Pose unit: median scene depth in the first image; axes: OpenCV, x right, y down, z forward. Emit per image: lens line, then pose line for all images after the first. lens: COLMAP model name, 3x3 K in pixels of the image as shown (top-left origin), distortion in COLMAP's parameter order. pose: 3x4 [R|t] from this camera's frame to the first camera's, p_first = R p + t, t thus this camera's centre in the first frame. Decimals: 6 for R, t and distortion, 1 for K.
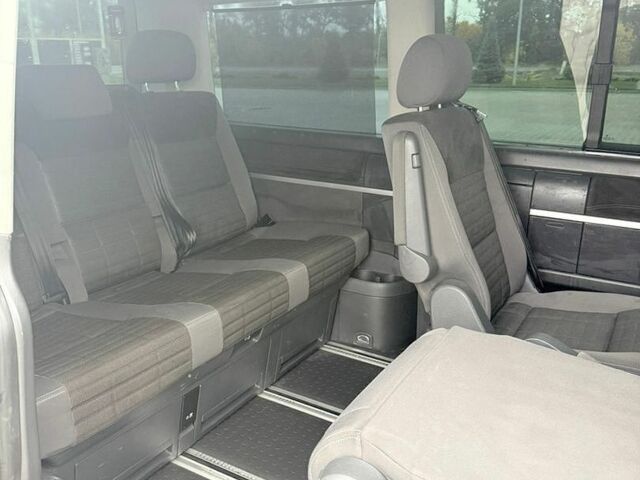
lens RADIAL K [[591.7, 0, 320.0], [0, 591.7, 240.0], [0, 0, 1]] dist [0.144714, -0.300663]
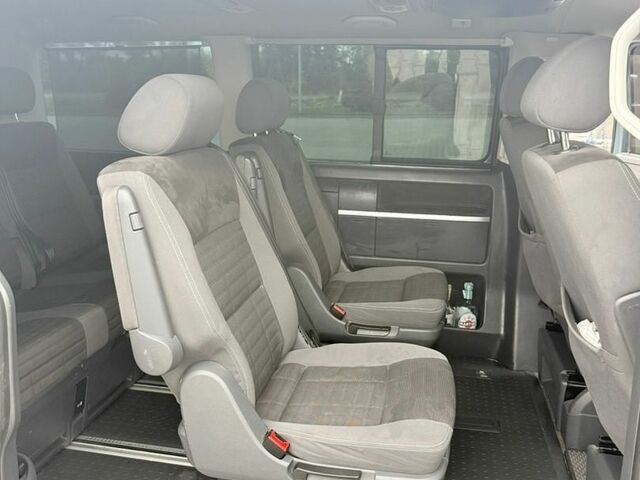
lens RADIAL K [[591.7, 0, 320.0], [0, 591.7, 240.0], [0, 0, 1]] dist [0.144714, -0.300663]
pose [[0.943590, -0.078231, 0.321742, -0.108560], [0.091637, 0.995434, -0.026712, 0.045457], [-0.318183, 0.054688, 0.946451, -0.205295]]
